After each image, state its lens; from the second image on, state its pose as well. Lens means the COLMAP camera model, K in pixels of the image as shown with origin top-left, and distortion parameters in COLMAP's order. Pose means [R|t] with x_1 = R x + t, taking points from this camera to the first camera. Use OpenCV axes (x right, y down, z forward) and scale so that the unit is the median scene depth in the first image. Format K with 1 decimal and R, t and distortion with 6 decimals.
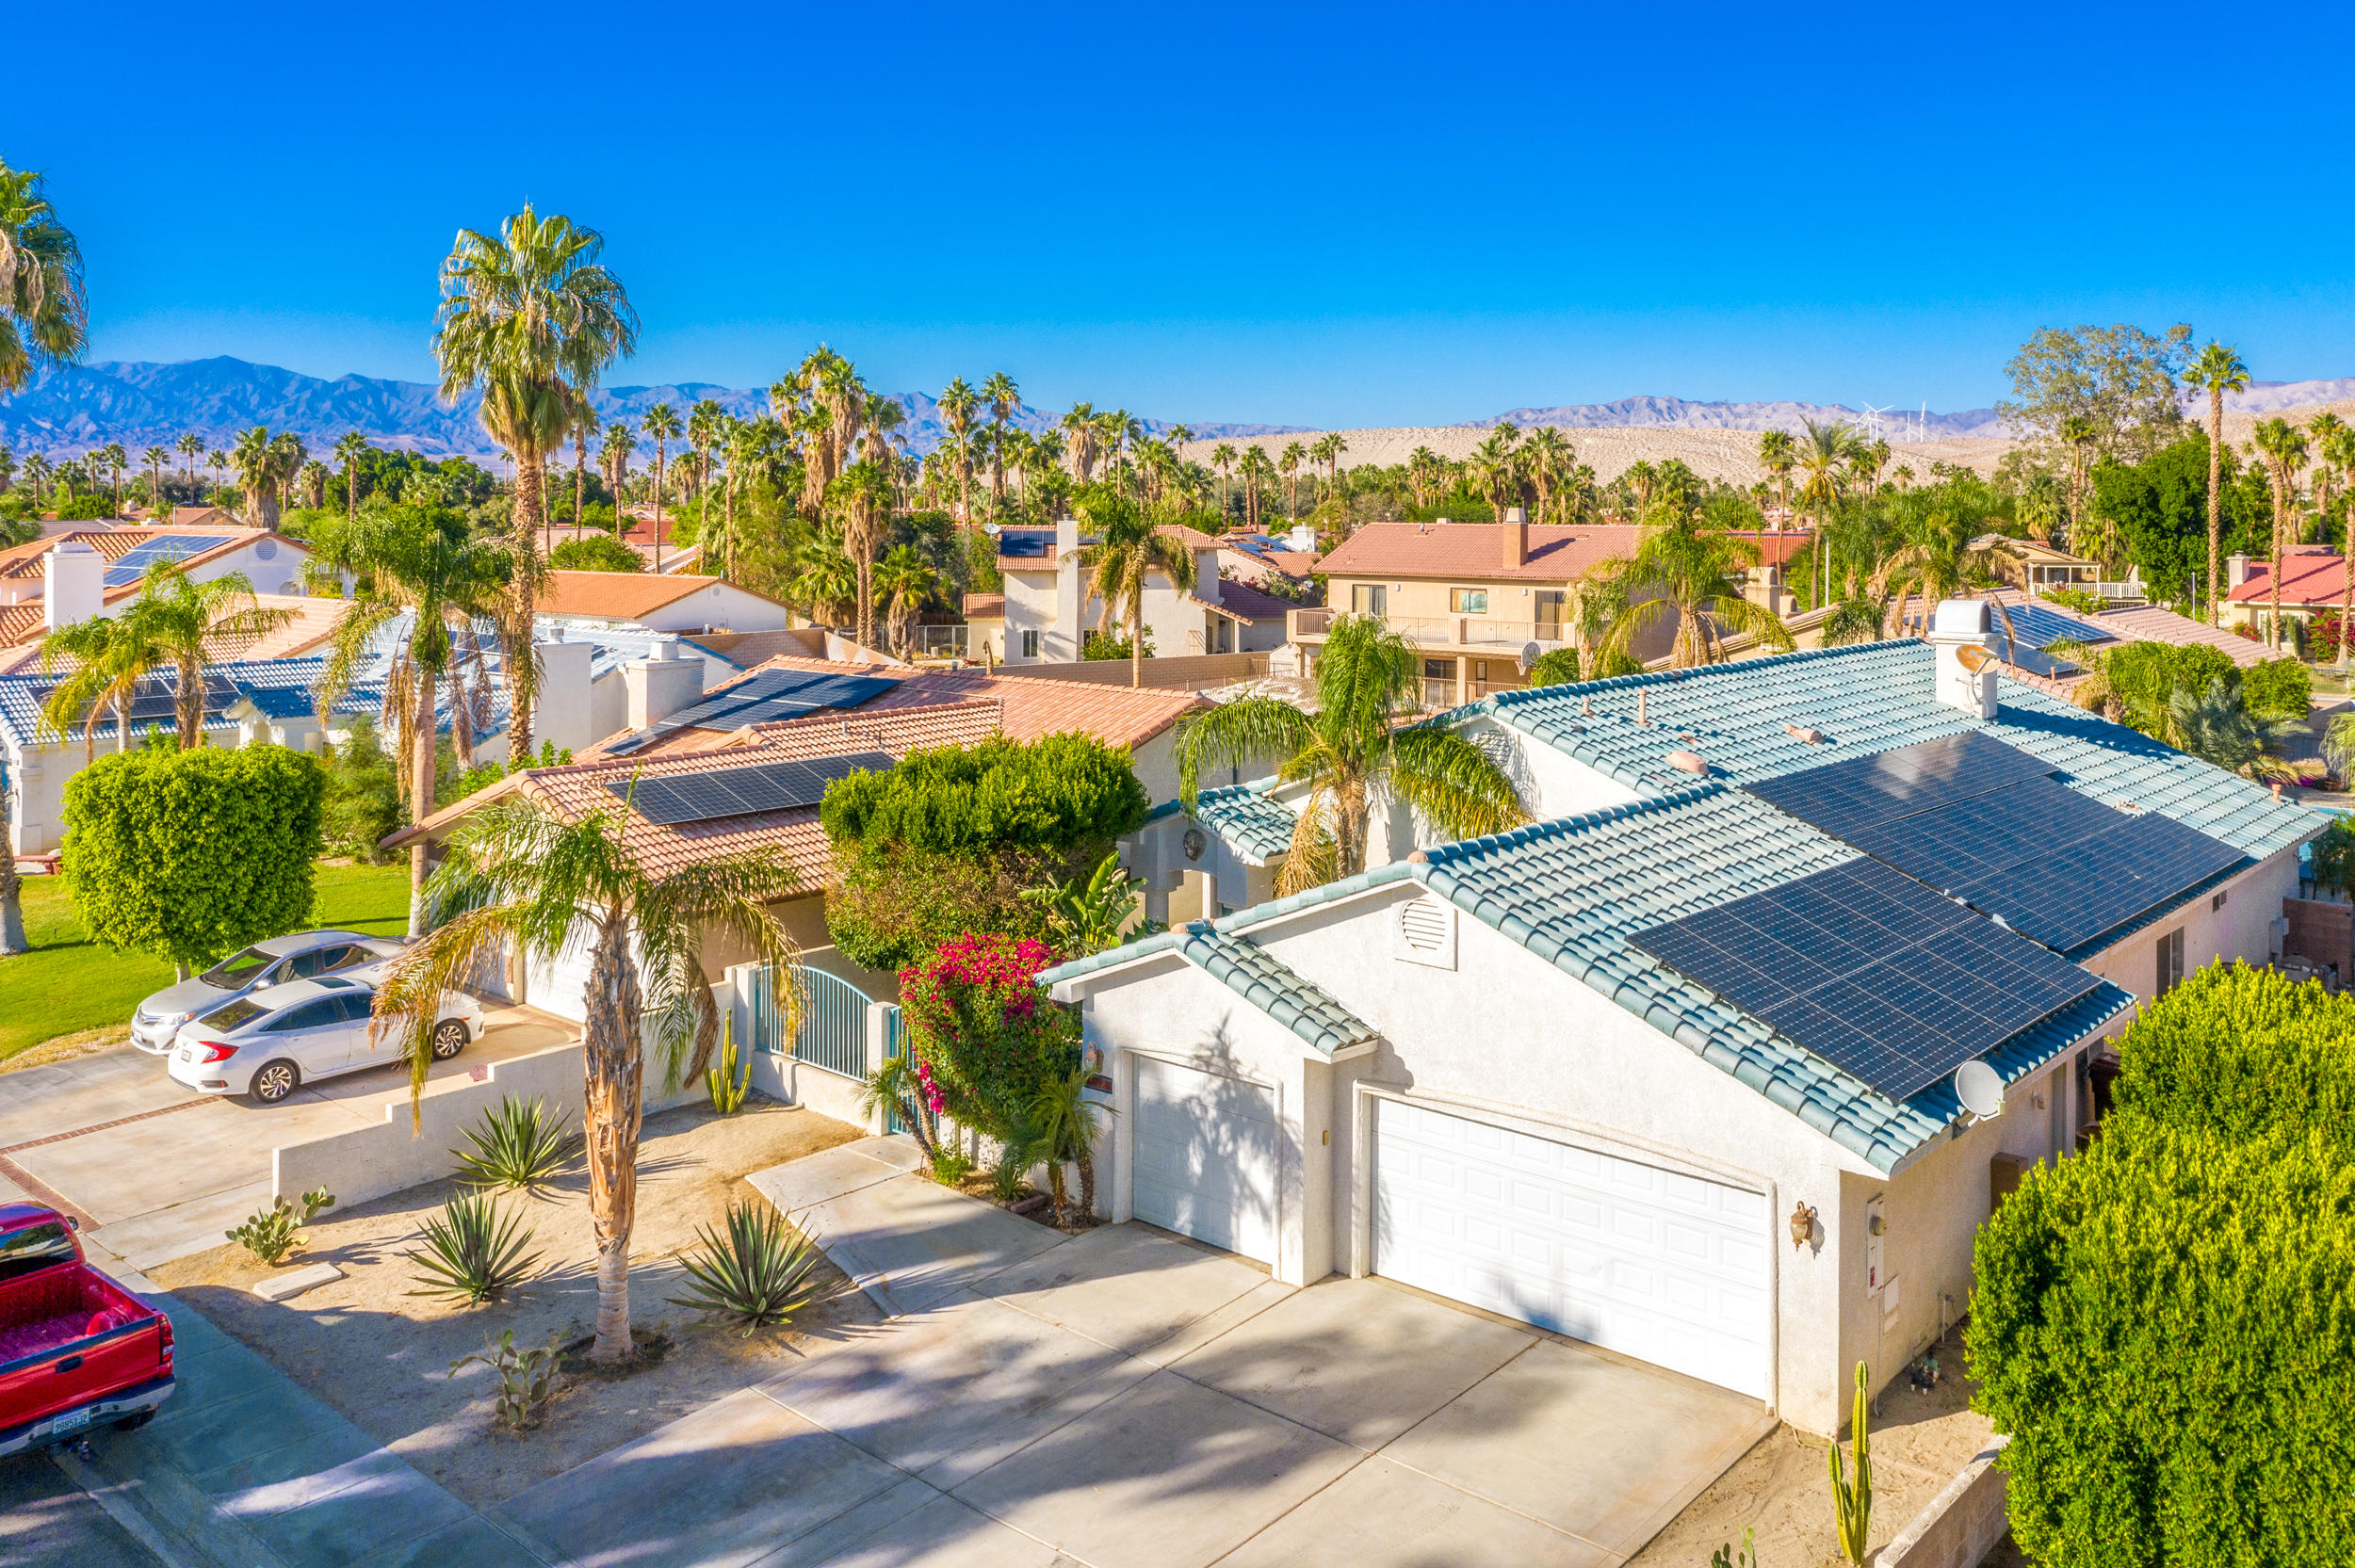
lens RADIAL K [[1935.5, 0, 1177.5], [0, 1935.5, 784.0], [0, 0, 1]] dist [-0.011710, -0.007574]
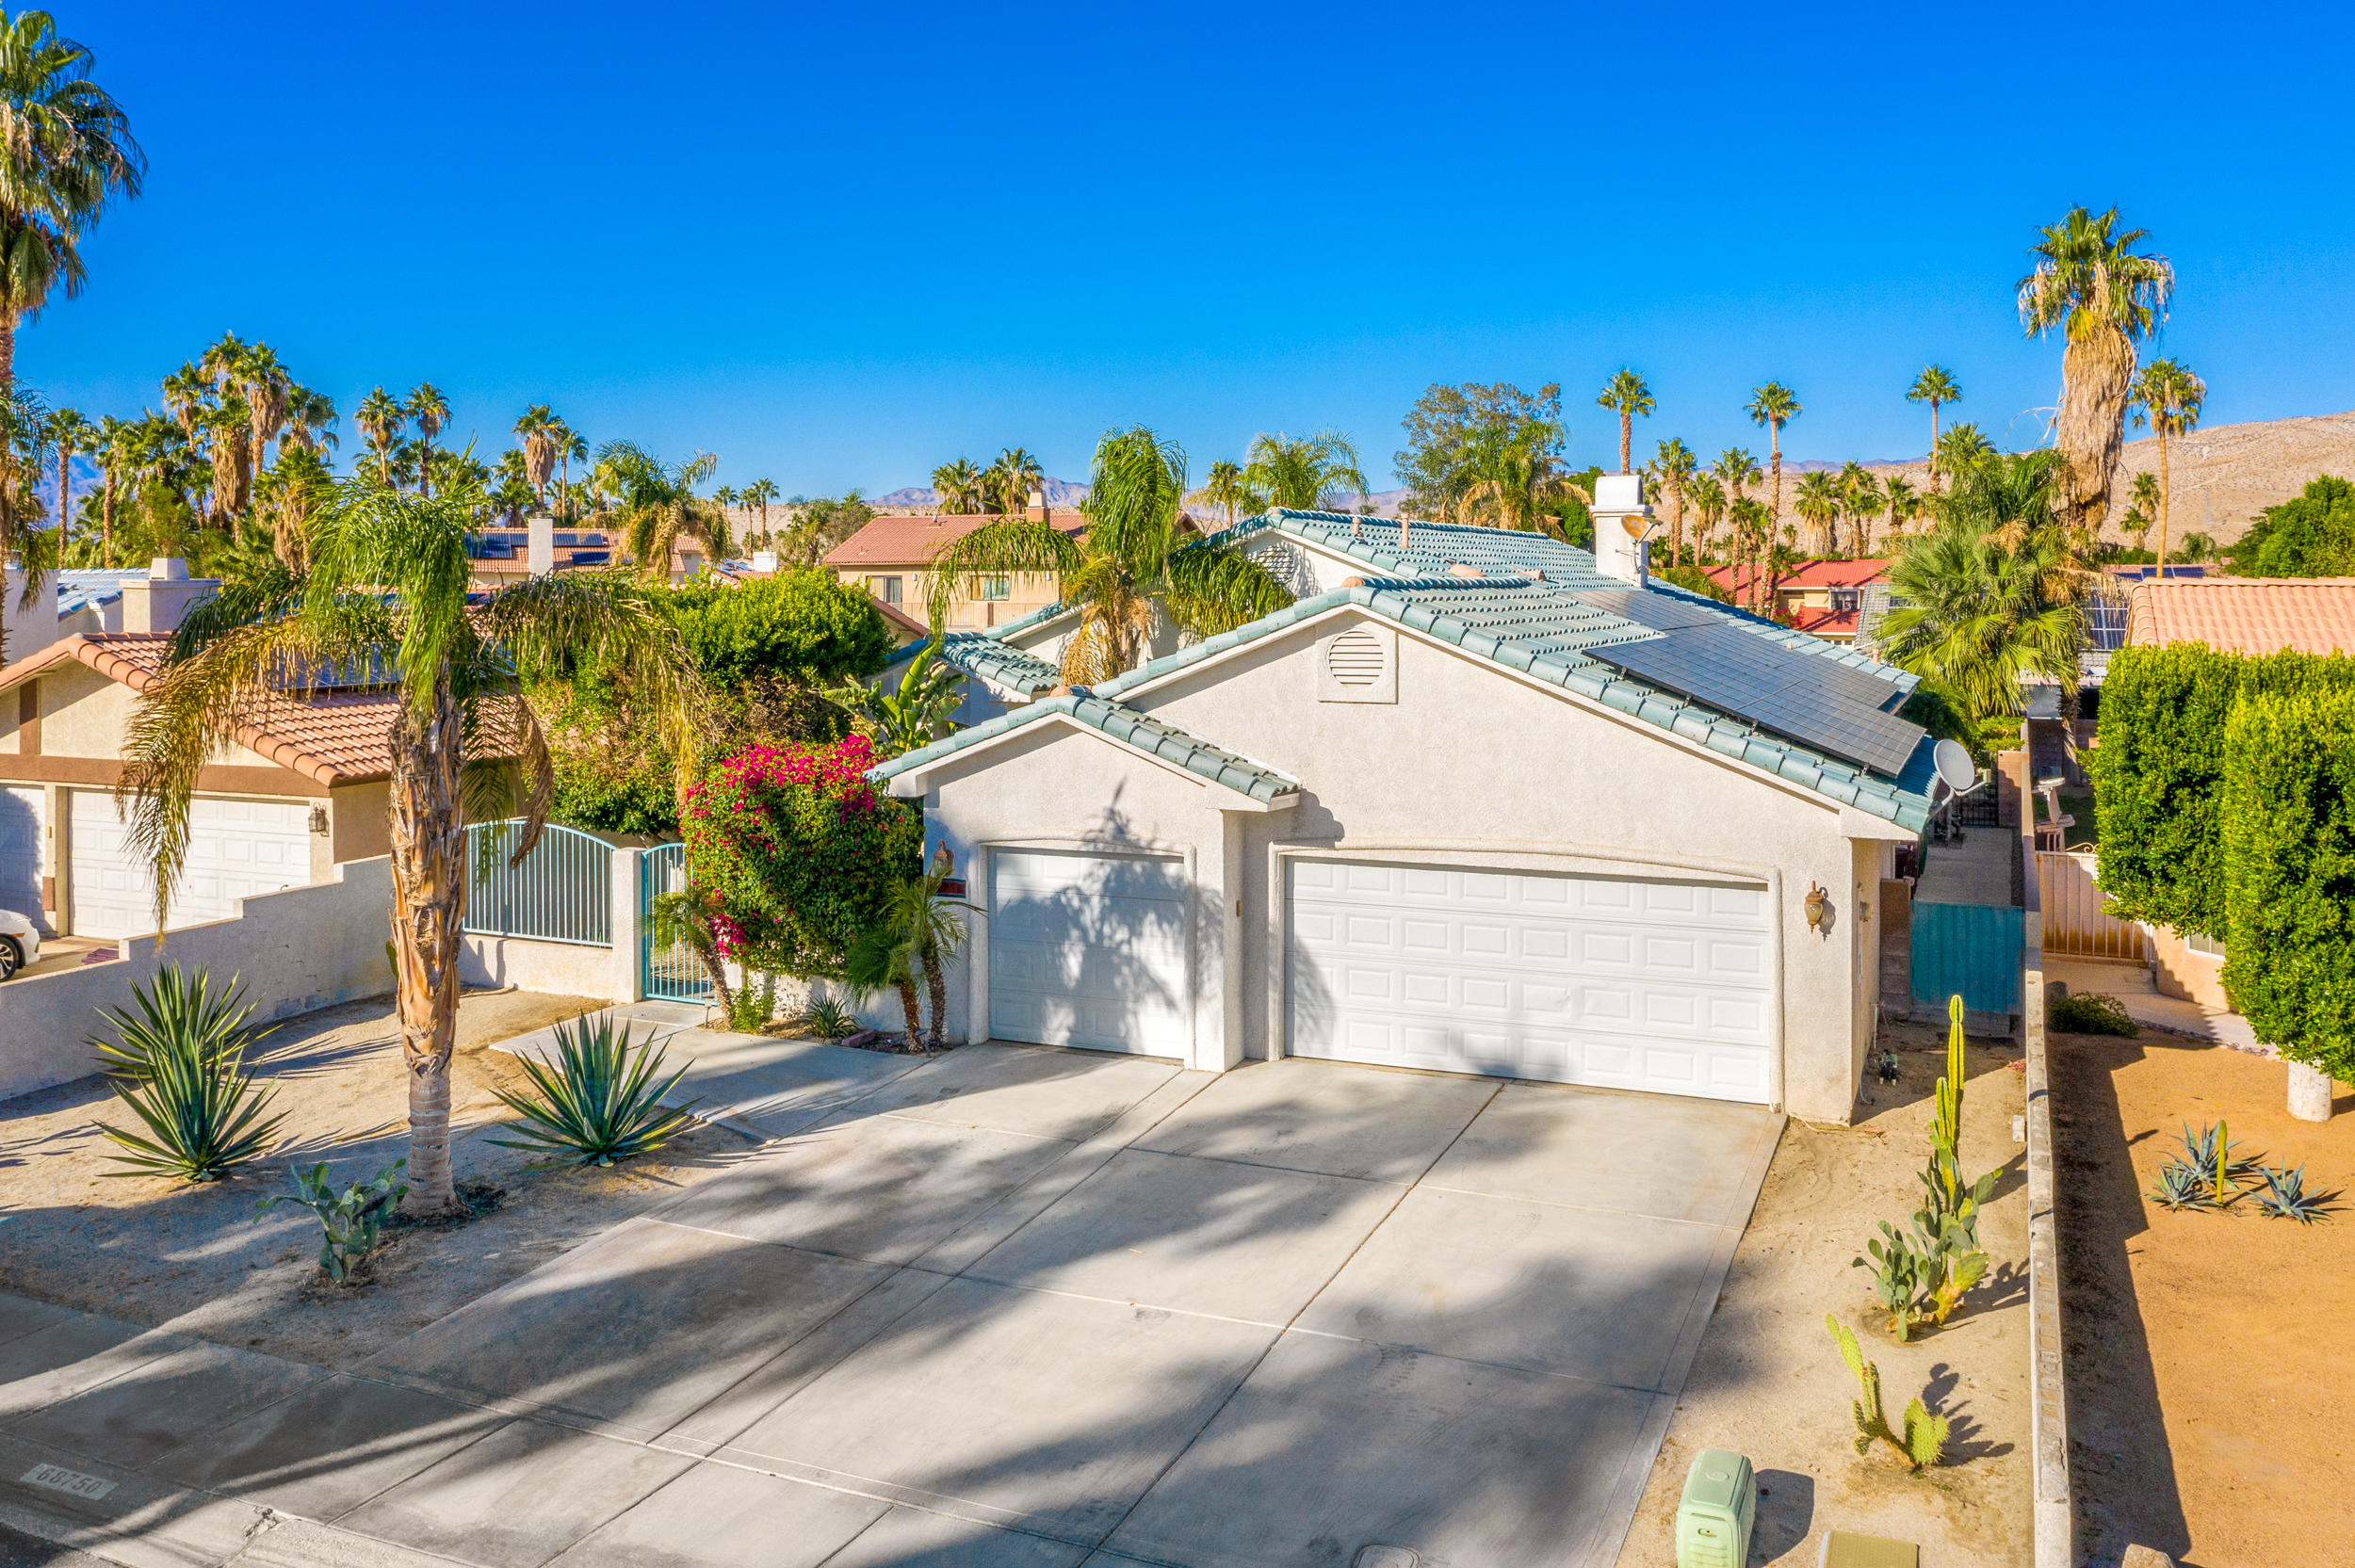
lens RADIAL K [[1870.9, 0, 1180.3], [0, 1870.9, 863.5], [0, 0, 1]] dist [-0.009011, -0.001618]
pose [[0.947965, -0.036268, 0.316303, -0.210580], [0.036326, 0.999324, 0.005715, 0.142596], [-0.316296, 0.006073, 0.948641, 0.153036]]
